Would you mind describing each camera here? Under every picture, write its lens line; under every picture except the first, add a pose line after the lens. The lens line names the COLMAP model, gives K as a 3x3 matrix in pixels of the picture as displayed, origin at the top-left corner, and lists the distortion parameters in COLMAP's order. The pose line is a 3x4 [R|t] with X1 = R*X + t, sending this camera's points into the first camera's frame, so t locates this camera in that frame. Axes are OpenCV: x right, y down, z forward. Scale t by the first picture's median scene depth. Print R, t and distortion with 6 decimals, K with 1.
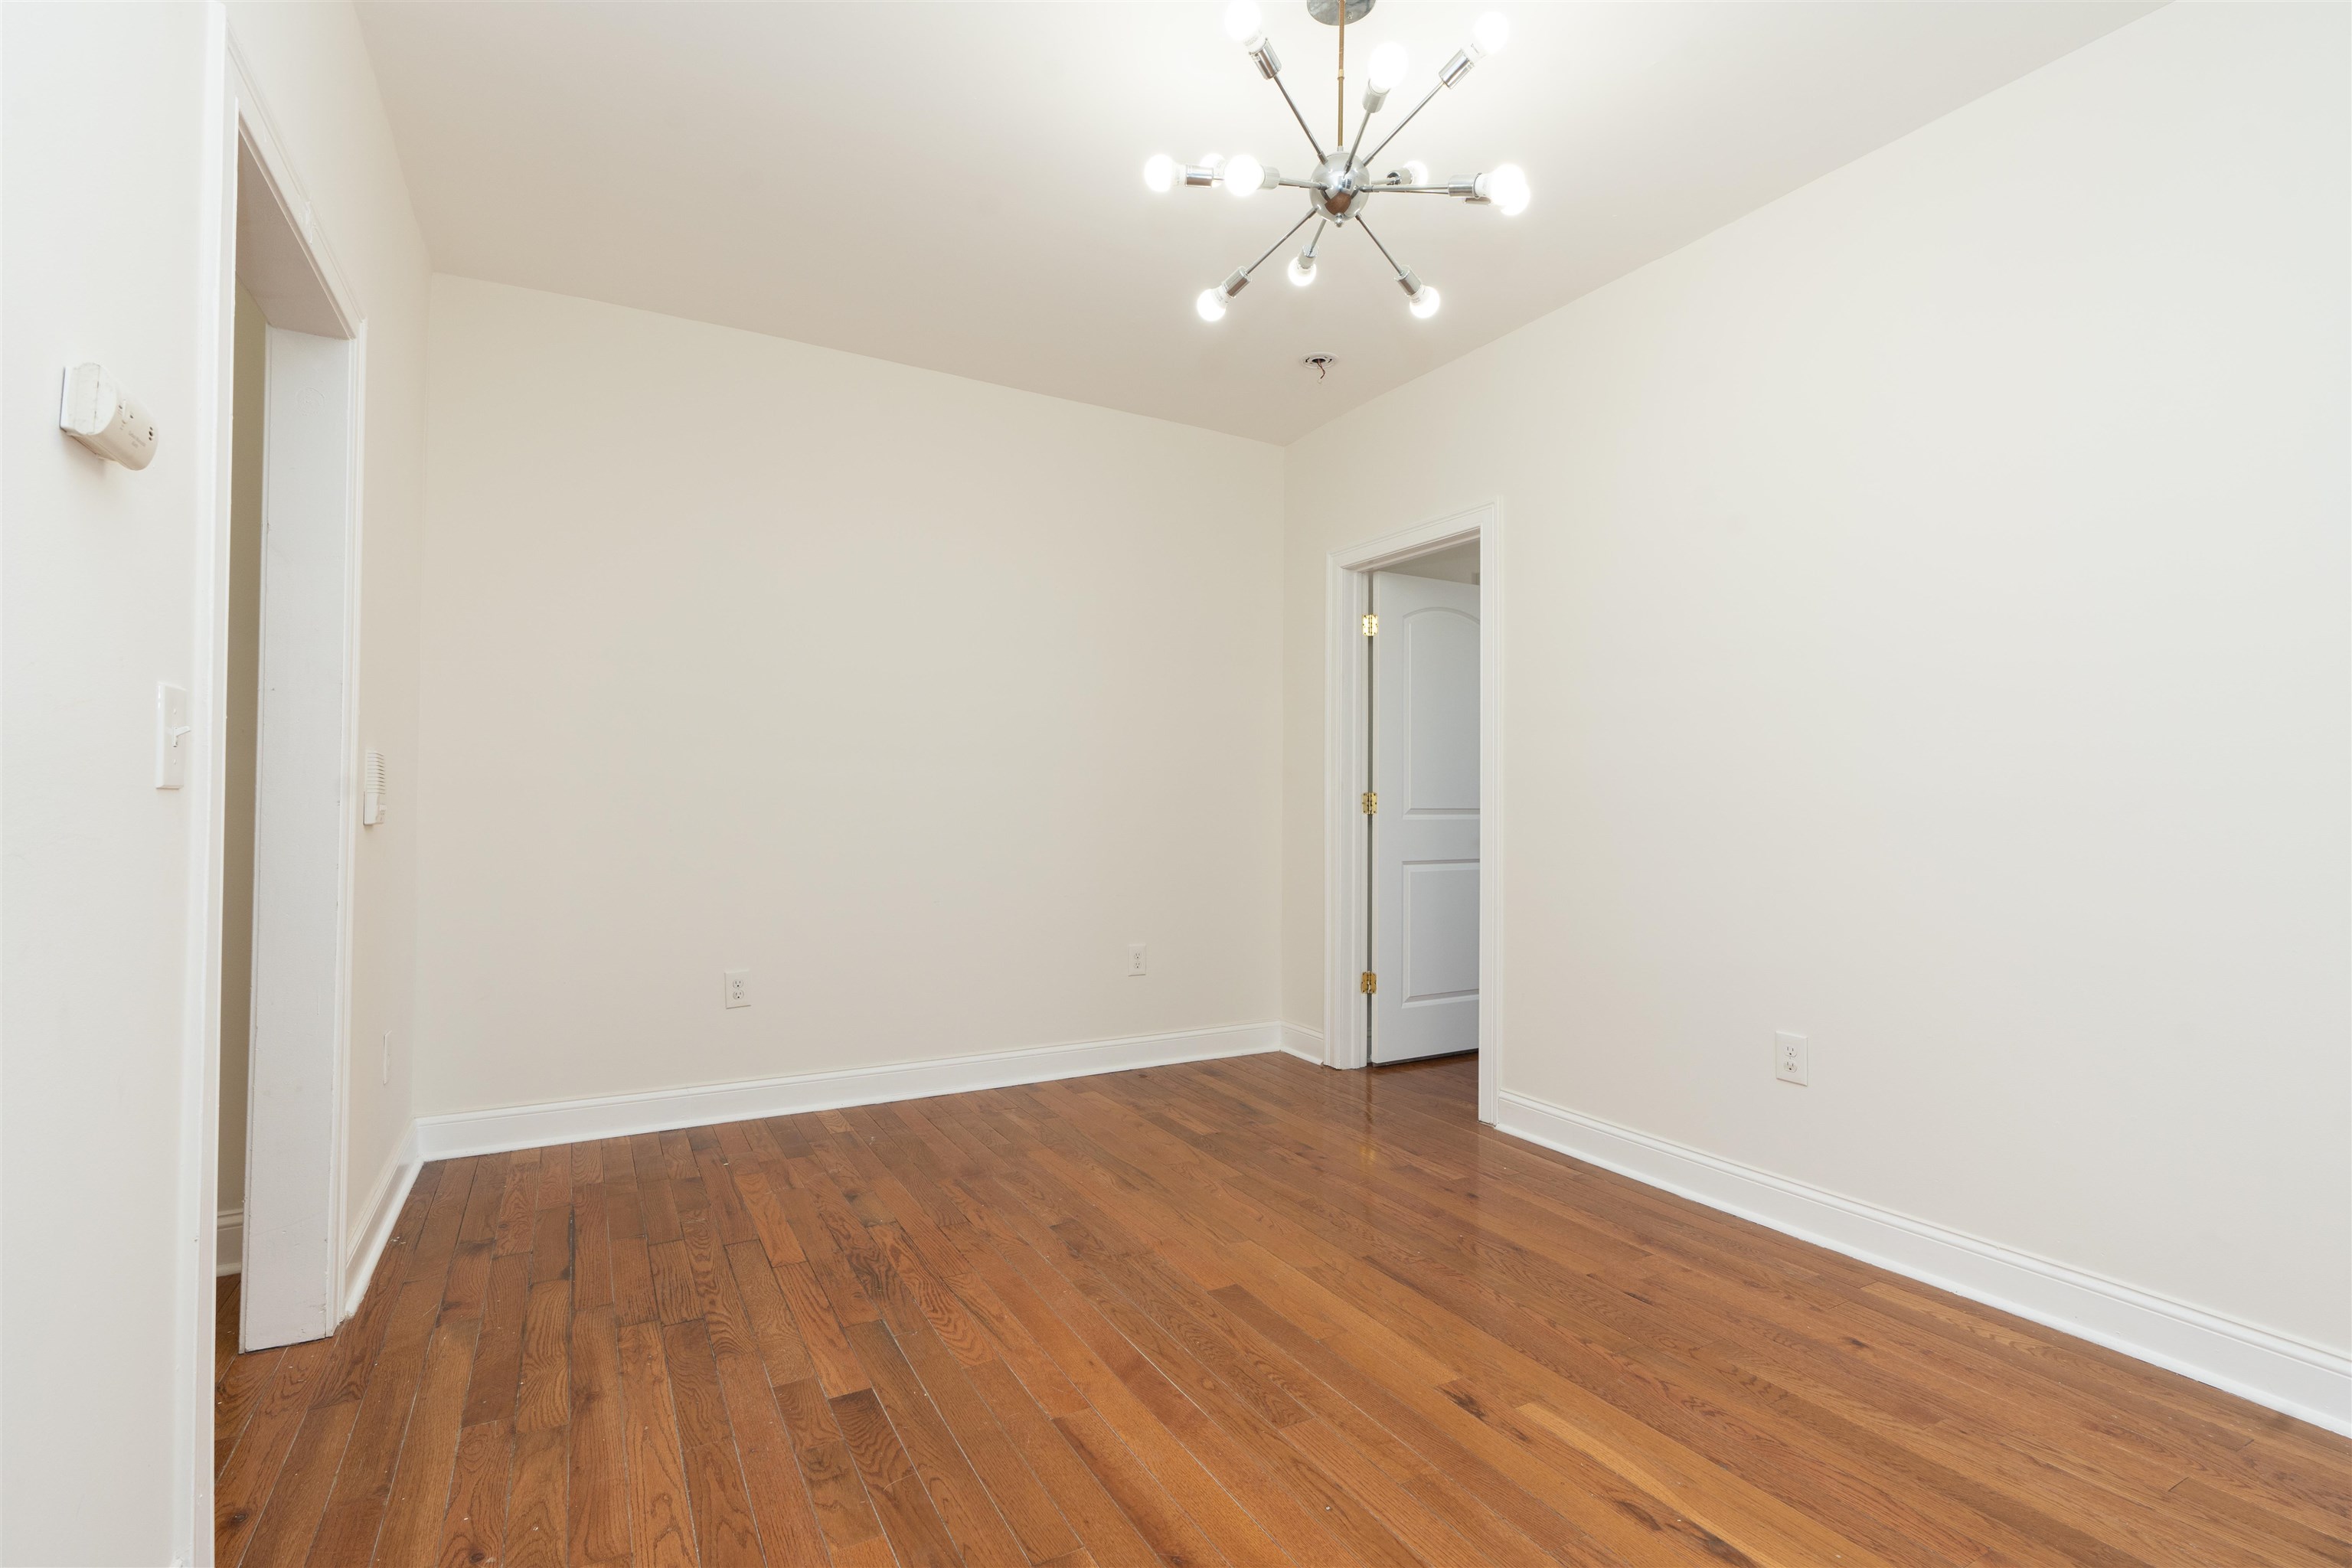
lens RADIAL K [[1048.9, 0, 1164.7], [0, 1048.9, 793.8], [0, 0, 1]] dist [-0.000966, 0.001105]
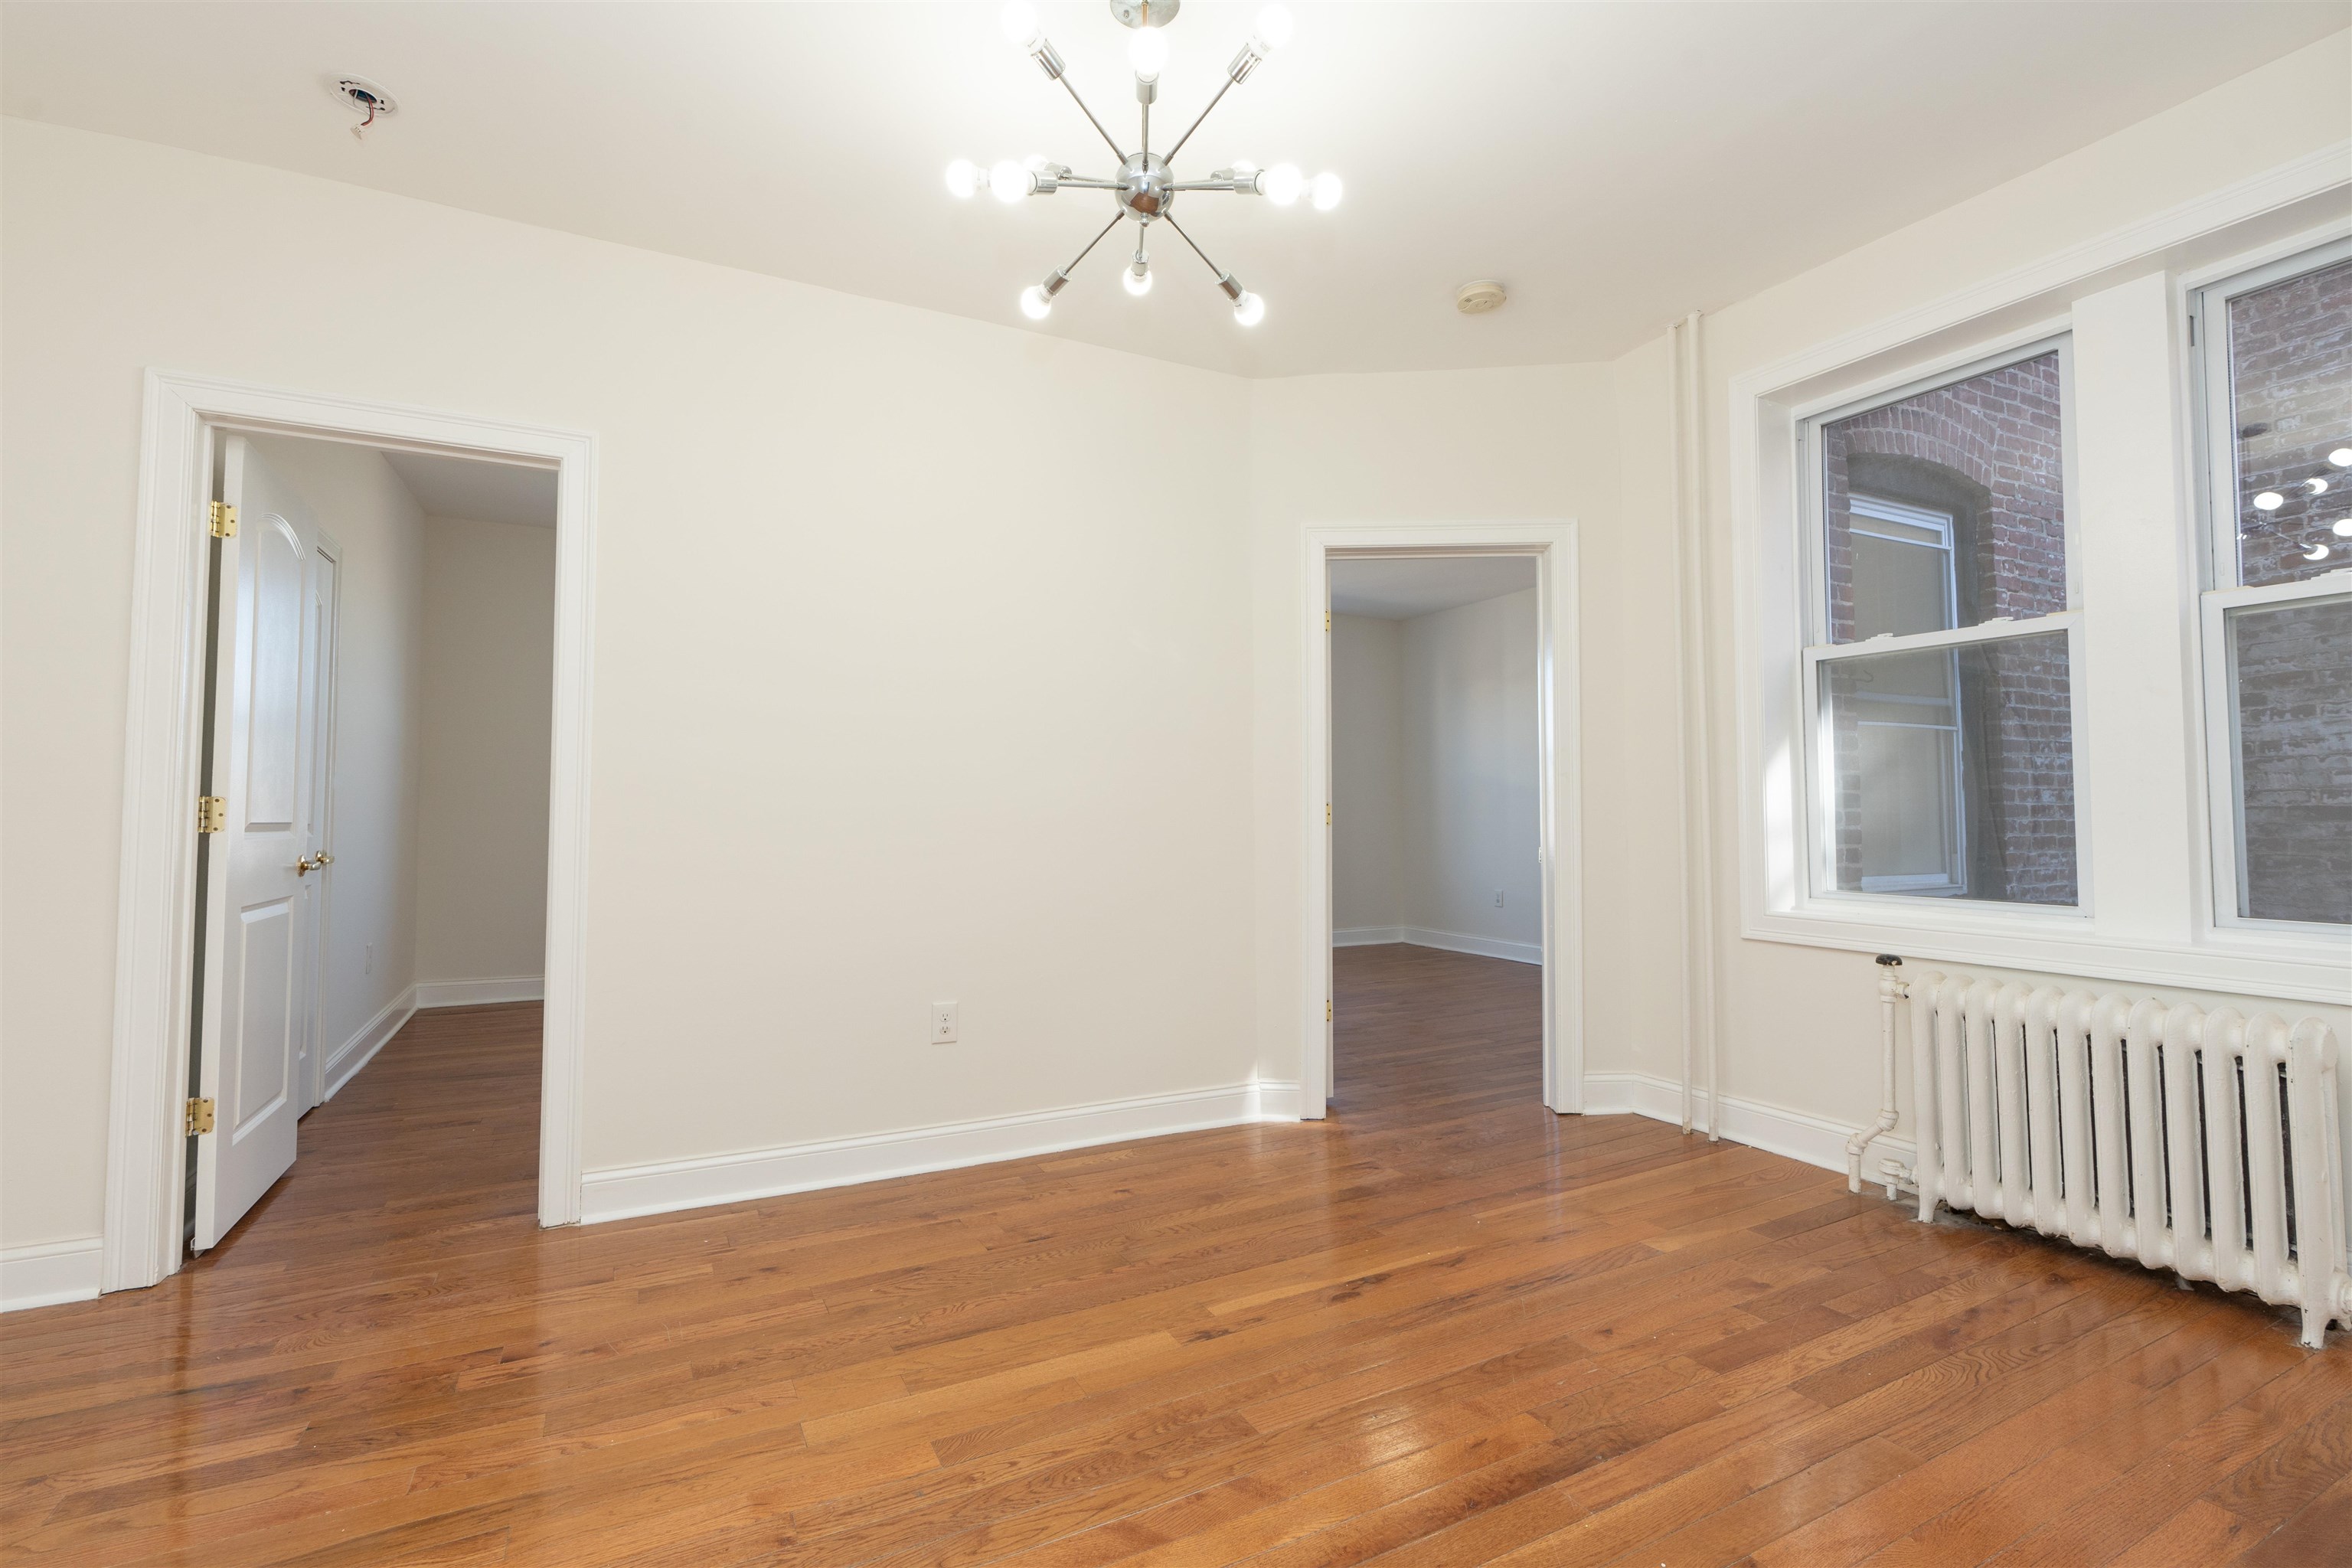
lens RADIAL K [[1048.9, 0, 1156.7], [0, 1048.9, 788.9], [0, 0, 1]] dist [-0.000966, 0.001105]
pose [[0.047599, 0.023137, 0.998599, -0.610089], [-0.007136, 0.999714, -0.022823, 0.008259], [-0.998841, -0.006040, 0.047751, 0.703986]]
